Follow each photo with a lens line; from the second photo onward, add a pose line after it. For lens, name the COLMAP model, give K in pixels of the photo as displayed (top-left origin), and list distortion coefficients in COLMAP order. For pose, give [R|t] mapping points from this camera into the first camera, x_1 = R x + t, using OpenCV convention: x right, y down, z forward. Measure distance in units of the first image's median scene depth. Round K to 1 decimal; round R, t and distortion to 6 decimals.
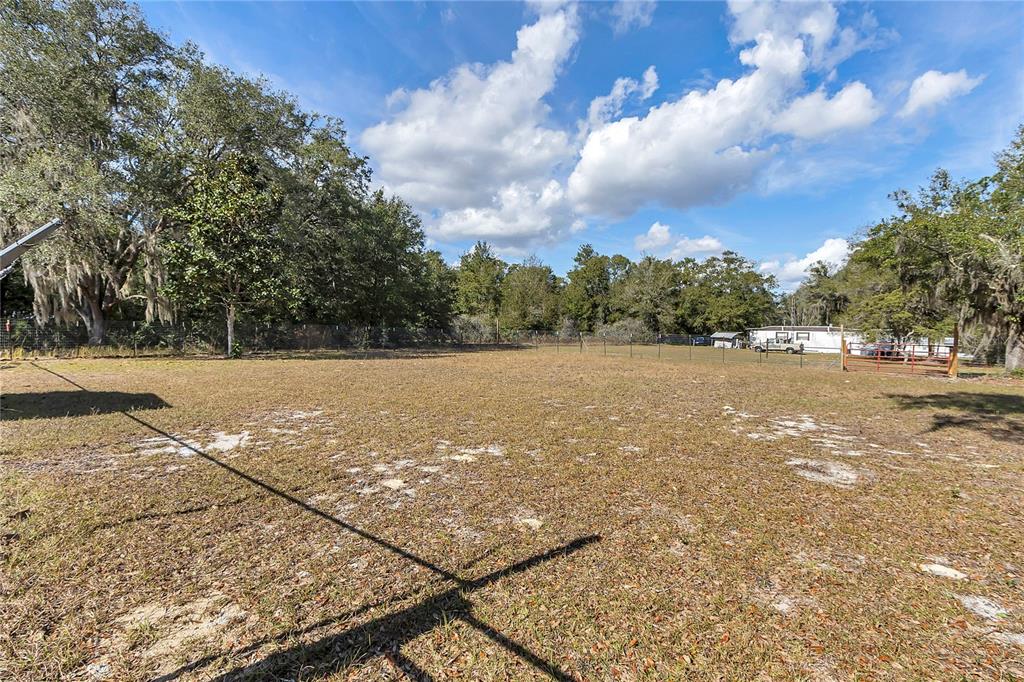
lens RADIAL K [[486.1, 0, 512.0], [0, 486.1, 341.0], [0, 0, 1]] dist [0.000466, -0.000690]
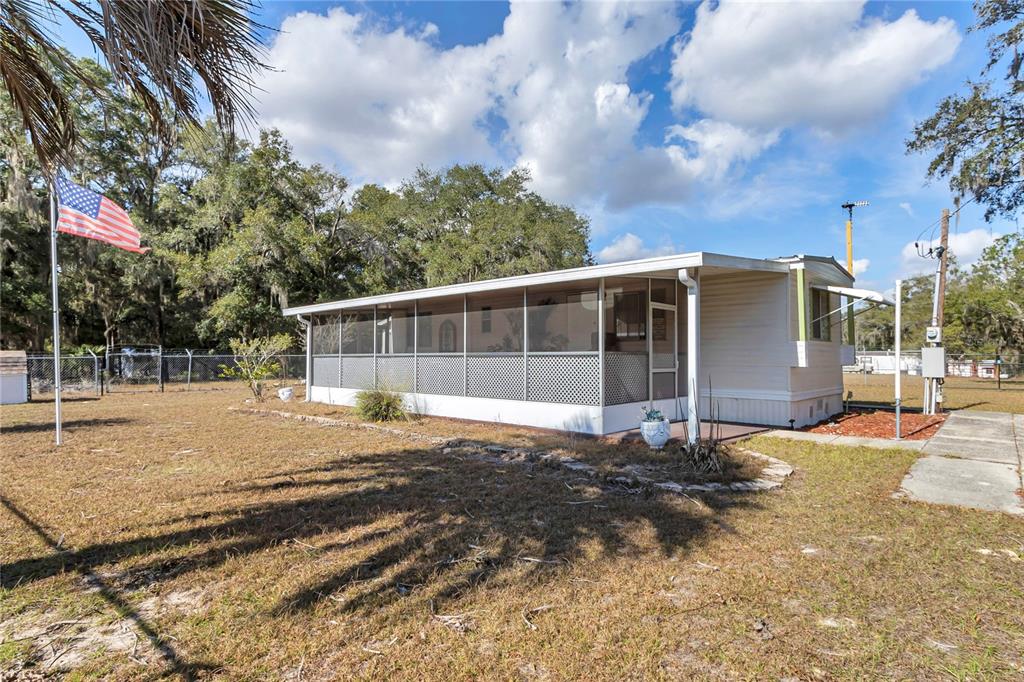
lens RADIAL K [[547.0, 0, 512.0], [0, 547.0, 341.0], [0, 0, 1]] dist [-0.001439, -0.000815]
pose [[0.999586, -0.013879, 0.025185, -1.952722], [0.015327, 0.998185, -0.058231, 0.051745], [-0.024331, 0.058593, 0.997985, -2.050604]]
